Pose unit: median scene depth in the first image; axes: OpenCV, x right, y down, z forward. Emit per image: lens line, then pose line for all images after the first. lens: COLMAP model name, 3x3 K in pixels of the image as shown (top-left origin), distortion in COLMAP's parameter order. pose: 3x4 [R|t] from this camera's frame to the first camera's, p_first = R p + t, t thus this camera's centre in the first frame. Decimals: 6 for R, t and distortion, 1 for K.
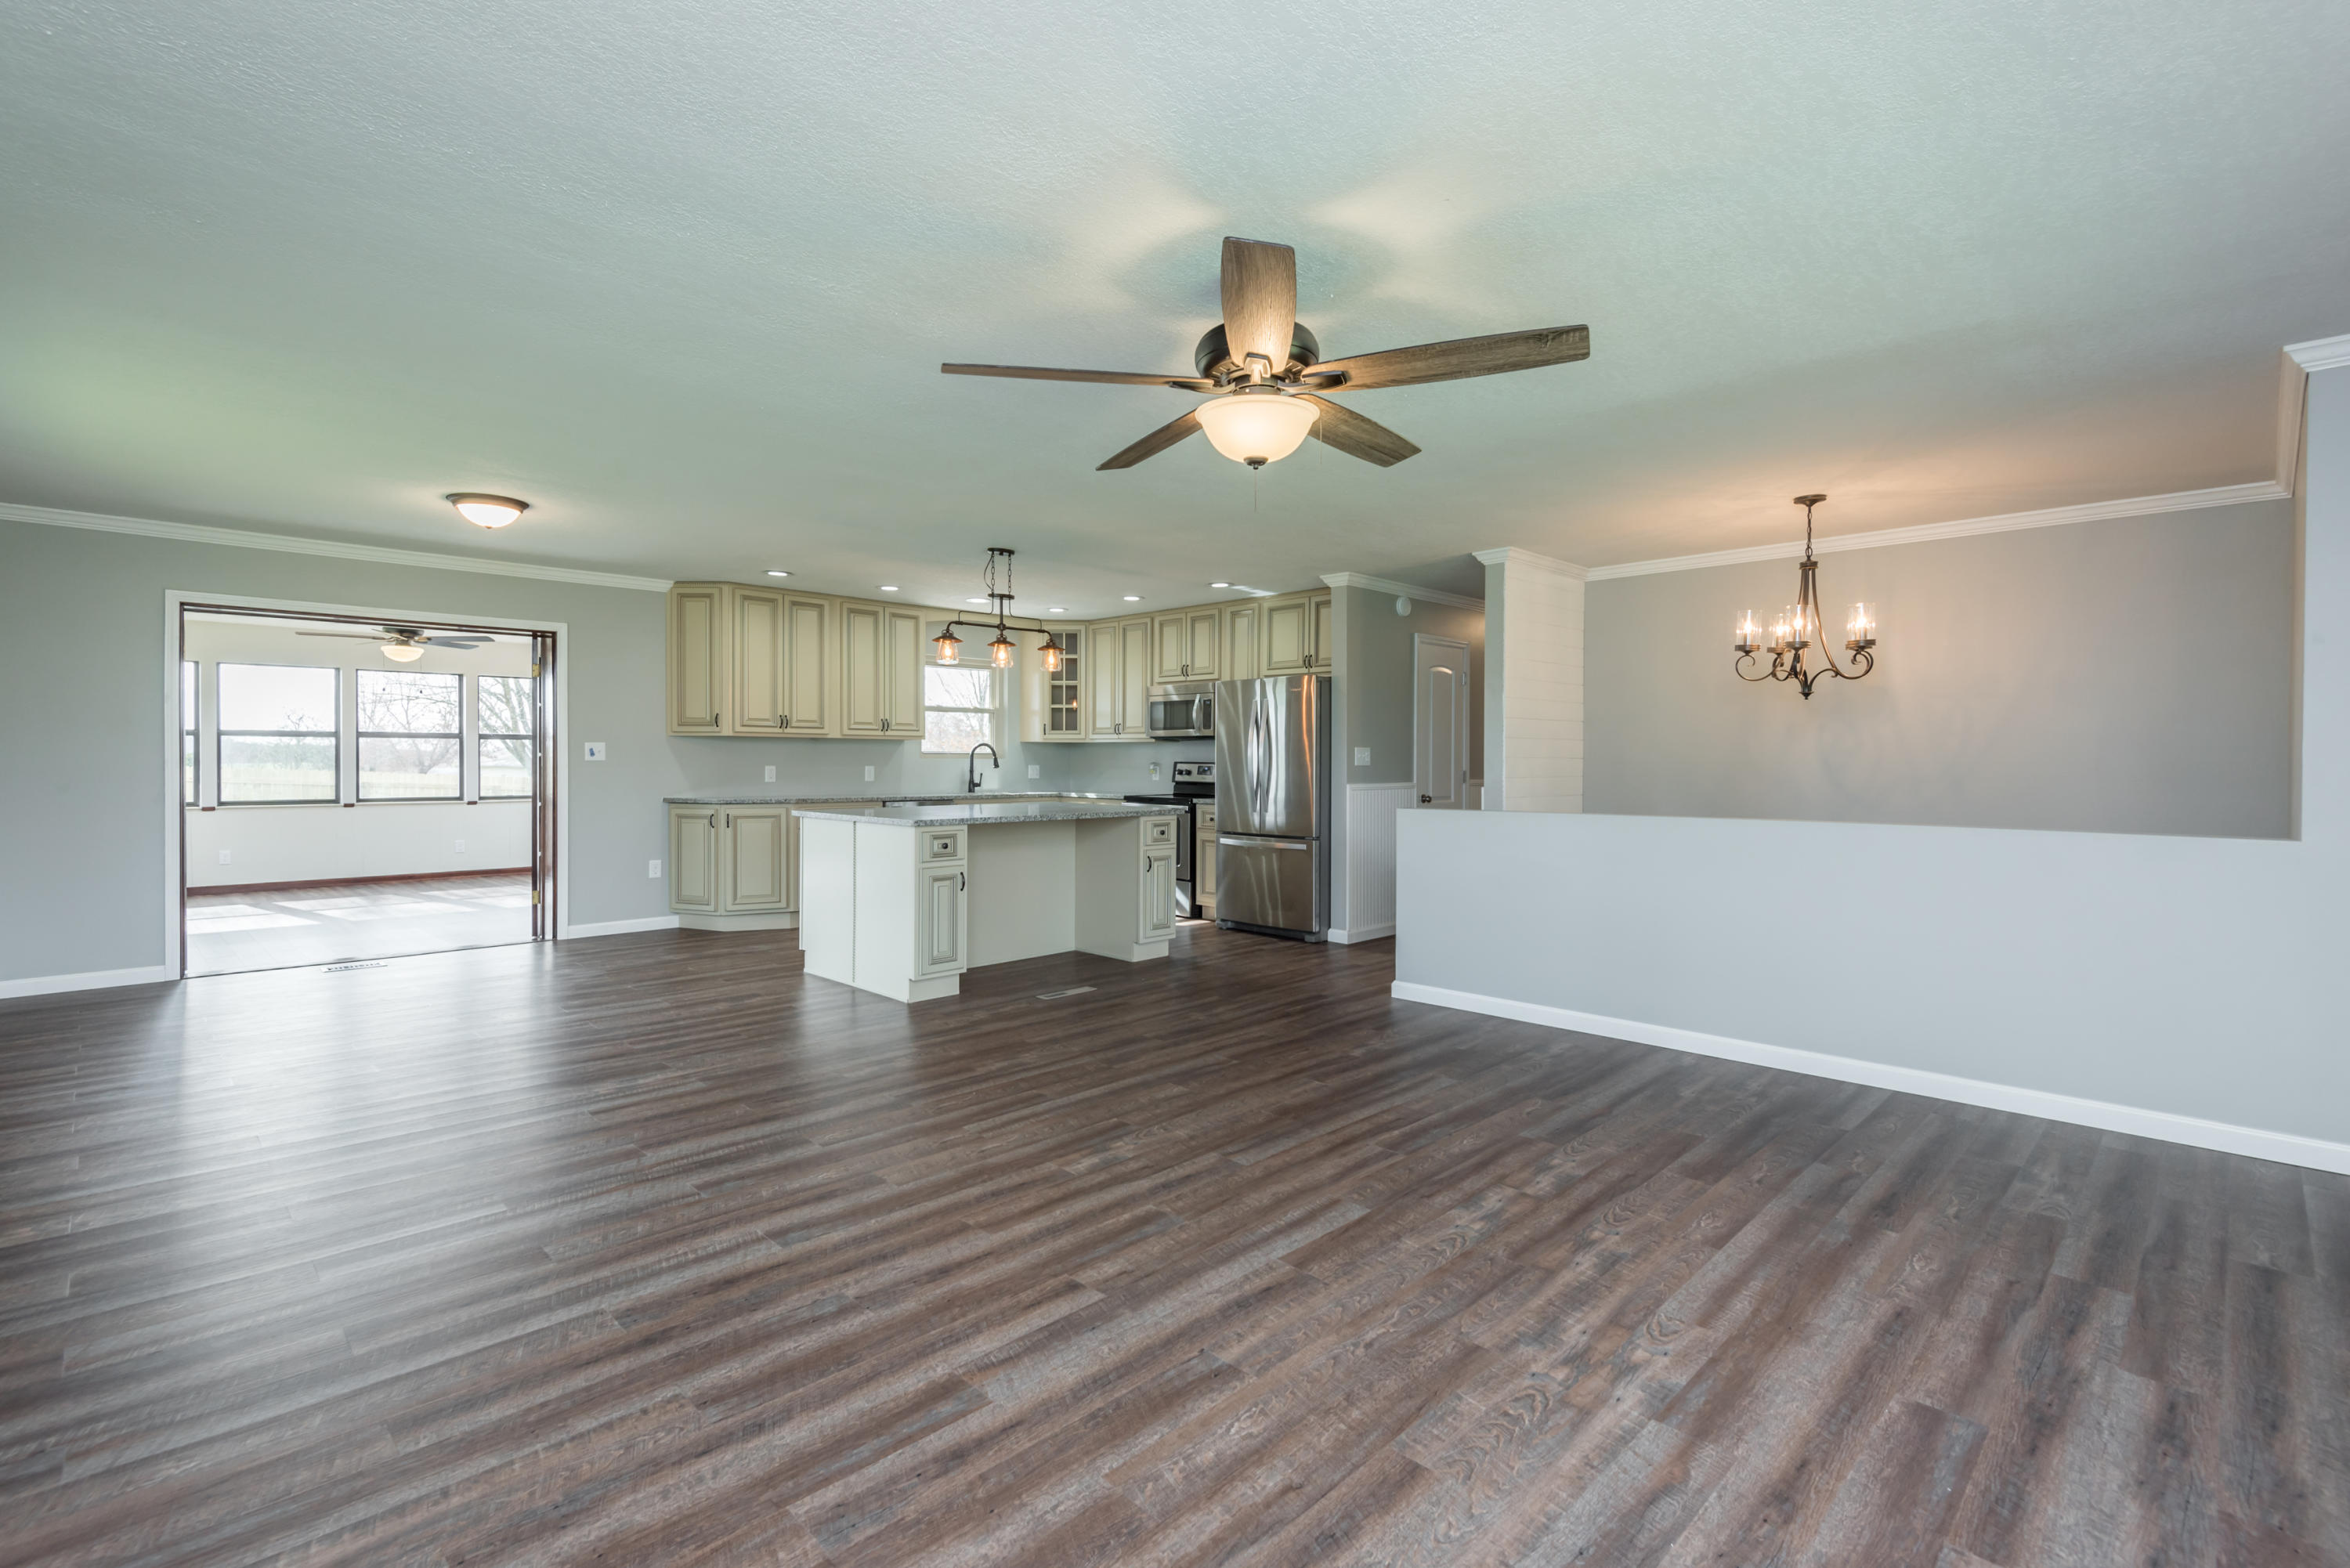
lens RADIAL K [[1063.5, 0, 1164.3], [0, 1063.5, 776.8], [0, 0, 1]] dist [0.021931, -0.010951]
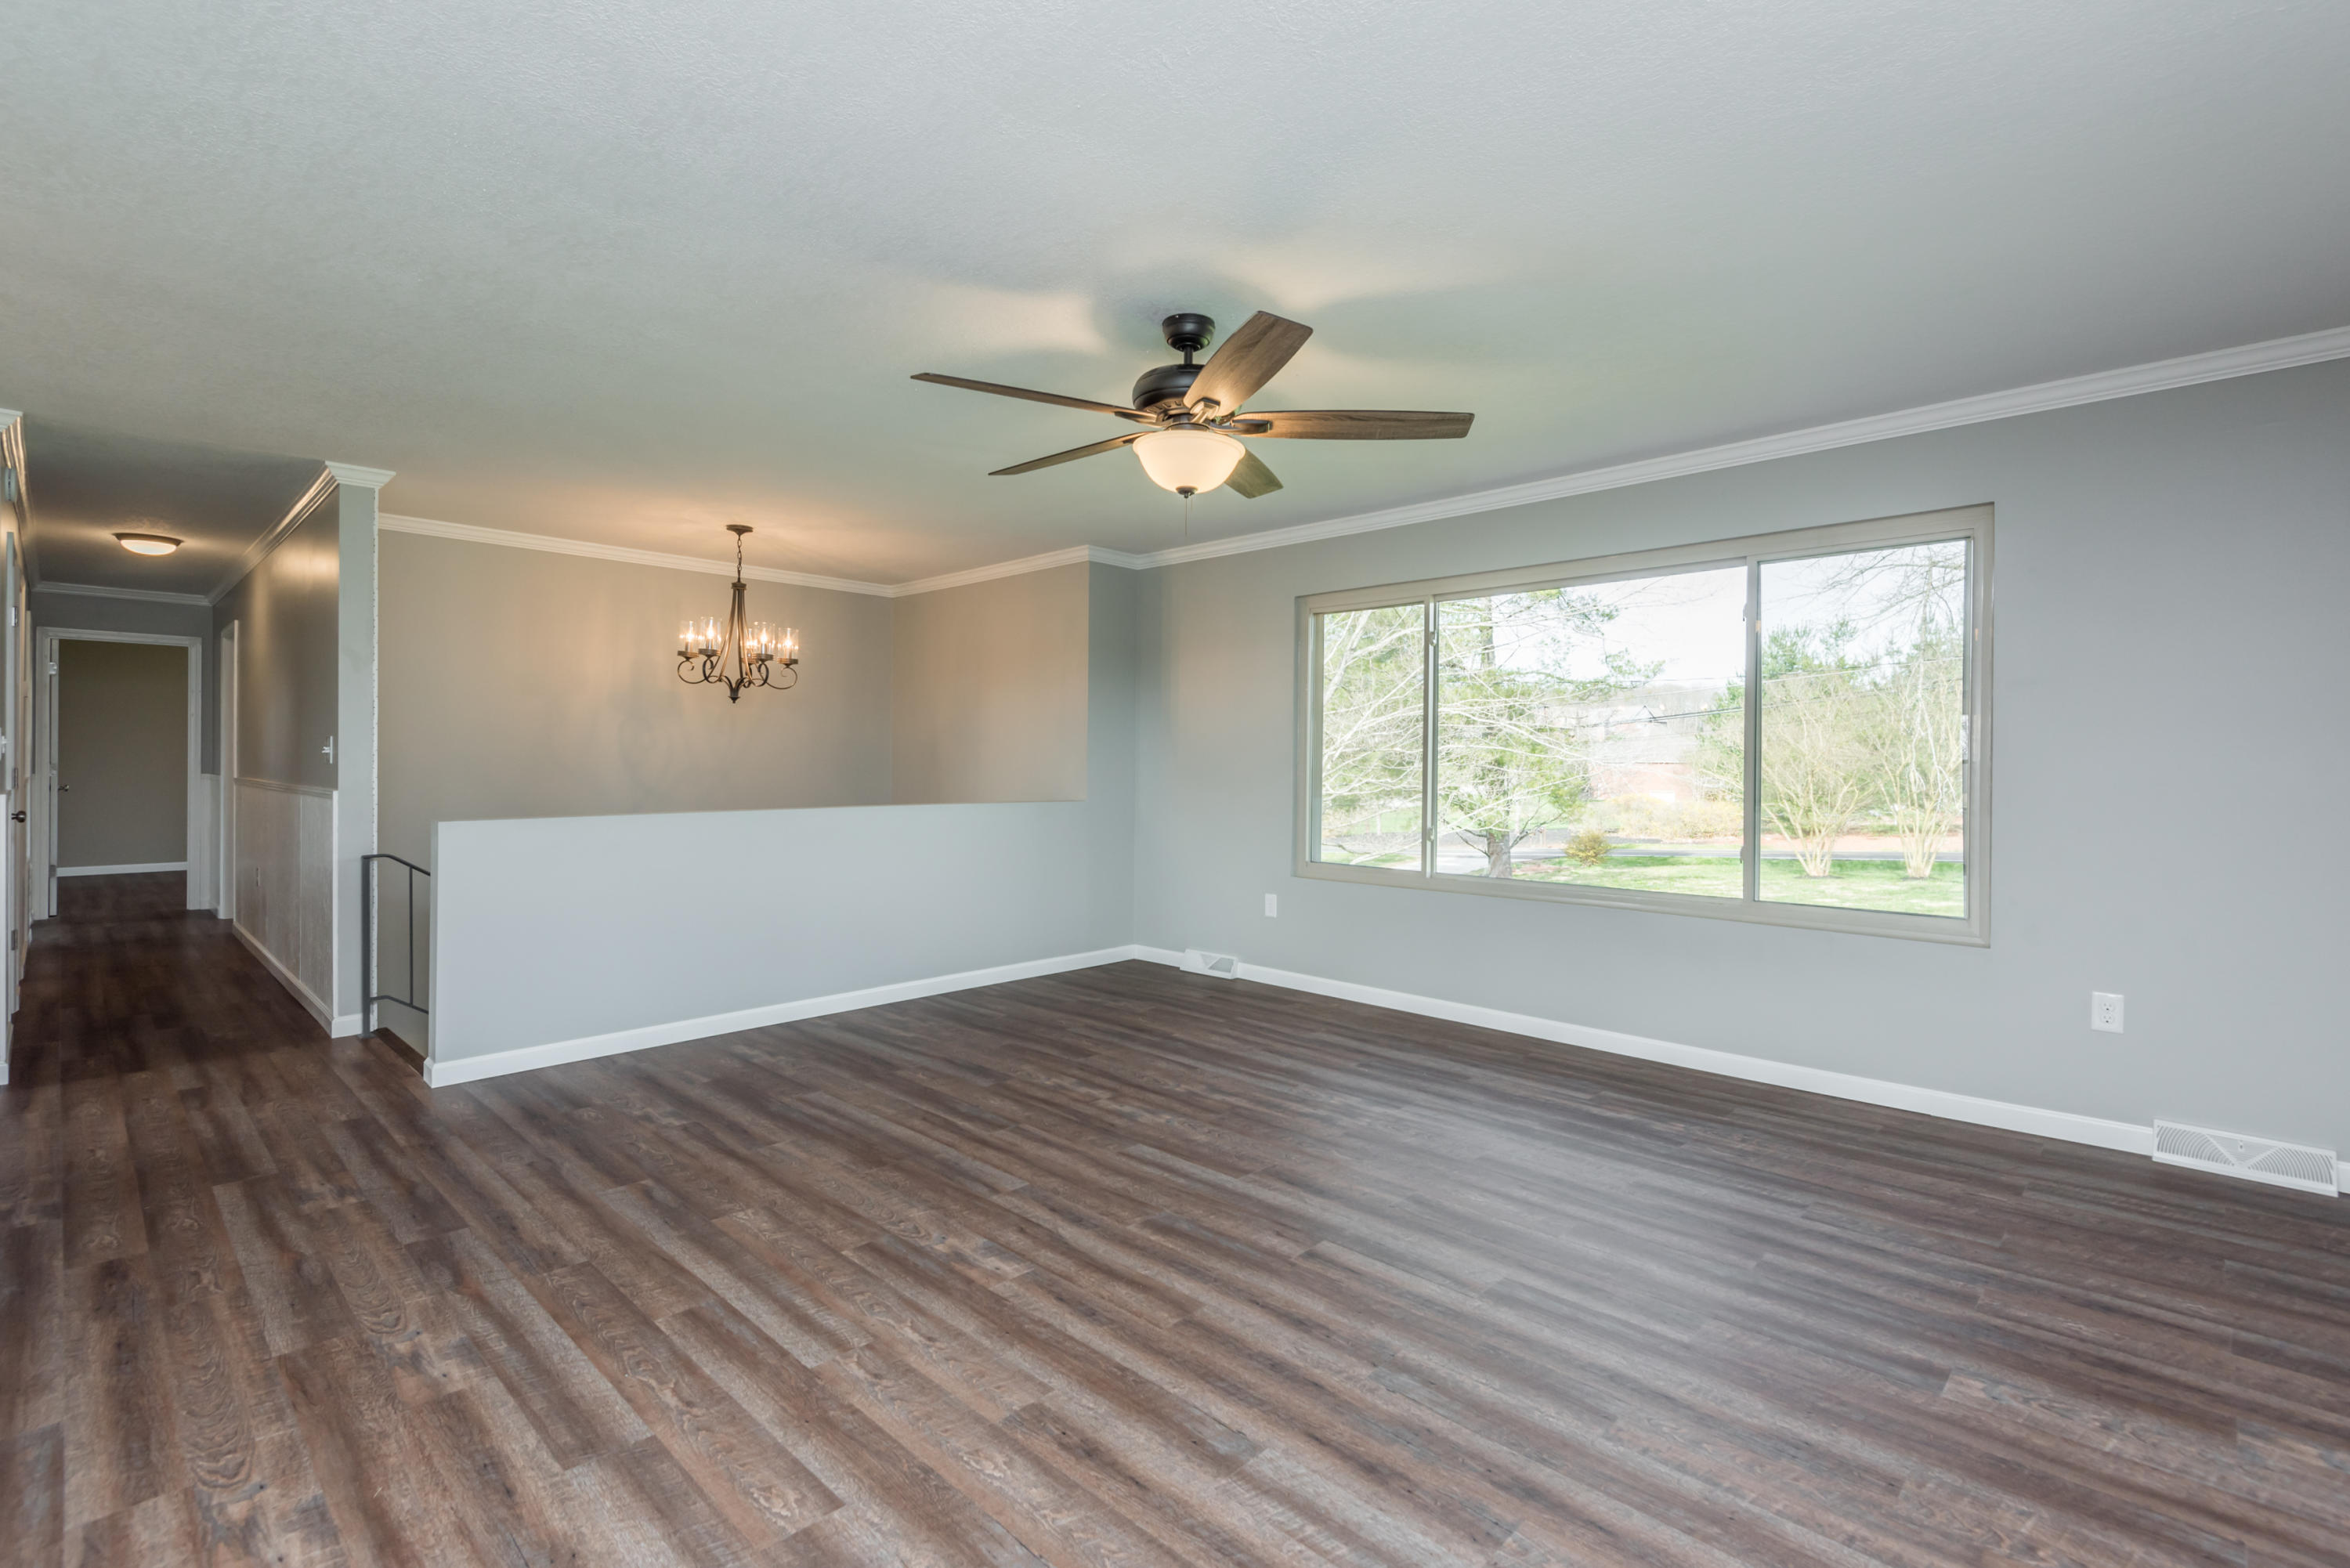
lens RADIAL K [[1063.5, 0, 1181.8], [0, 1063.5, 770.5], [0, 0, 1]] dist [0.021931, -0.010951]
pose [[-0.028488, -0.010229, 0.999542, -0.783555], [0.006603, 0.999924, 0.010421, -0.013160], [-0.999572, 0.006897, -0.028419, 0.792559]]
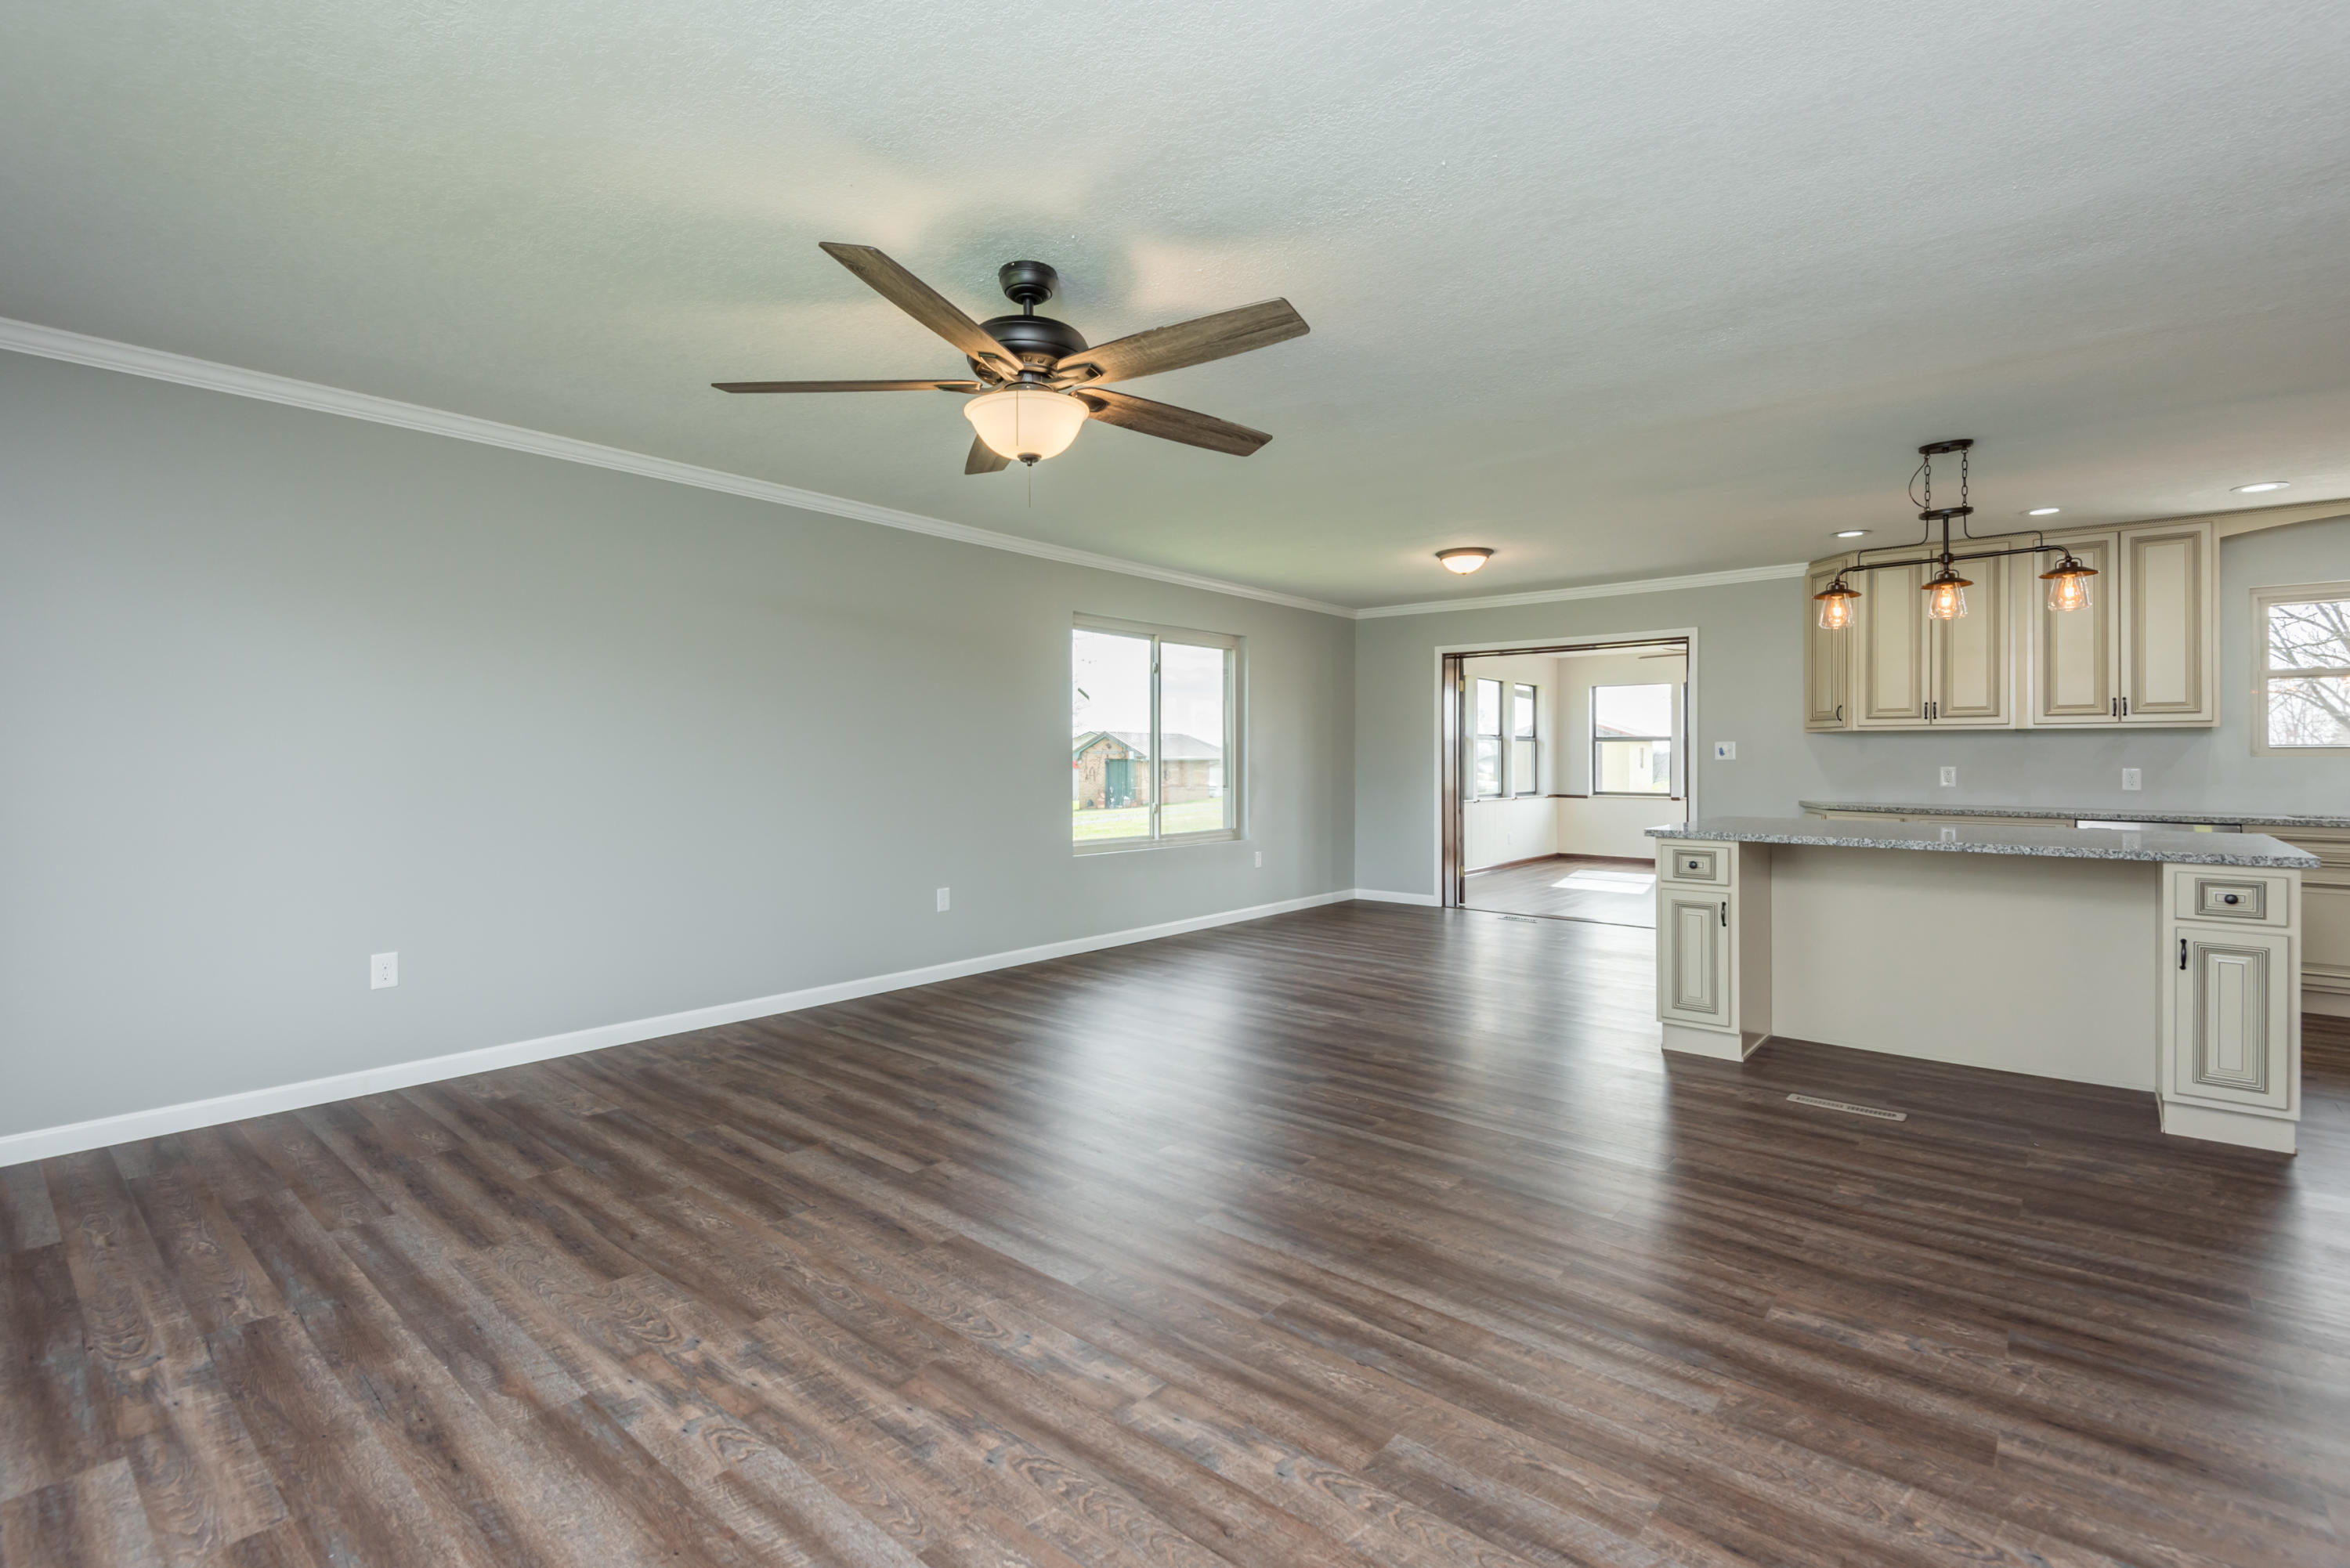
lens RADIAL K [[1063.5, 0, 1172.6], [0, 1063.5, 765.8], [0, 0, 1]] dist [0.021931, -0.010951]
pose [[0.087198, 0.003902, -0.996183, 0.840871], [-0.015731, 0.999873, 0.002539, -0.008023], [0.996067, 0.015450, 0.087248, 0.803558]]
